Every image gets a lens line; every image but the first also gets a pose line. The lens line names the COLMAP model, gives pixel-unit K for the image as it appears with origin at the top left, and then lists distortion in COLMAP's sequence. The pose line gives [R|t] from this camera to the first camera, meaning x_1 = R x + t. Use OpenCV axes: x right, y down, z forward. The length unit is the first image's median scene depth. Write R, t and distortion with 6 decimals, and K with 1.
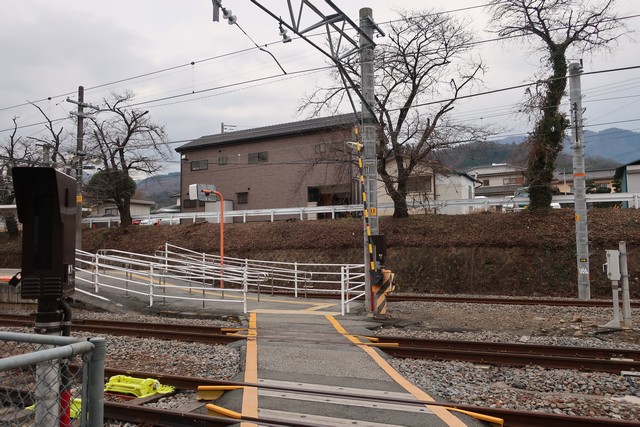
lens RADIAL K [[501.3, 0, 319.6], [0, 501.3, 213.7], [0, 0, 1]] dist [-0.008096, 0.008758]
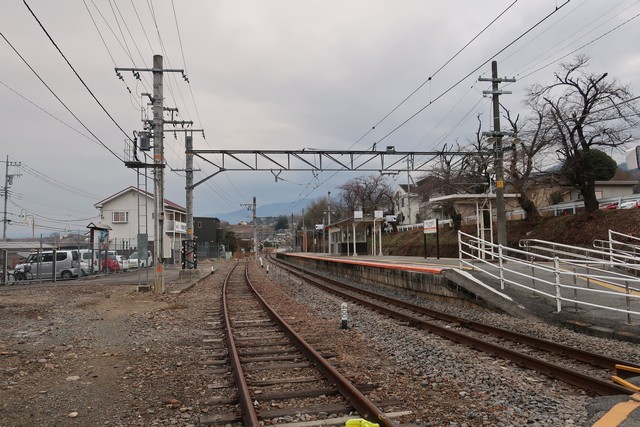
lens RADIAL K [[501.3, 0, 322.4], [0, 501.3, 214.4], [0, 0, 1]] dist [-0.008096, 0.008758]
pose [[0.600607, -0.050449, -0.797951, 0.028207], [0.069176, 0.997544, -0.011000, 0.007384], [0.796546, -0.048593, 0.602621, 0.105708]]
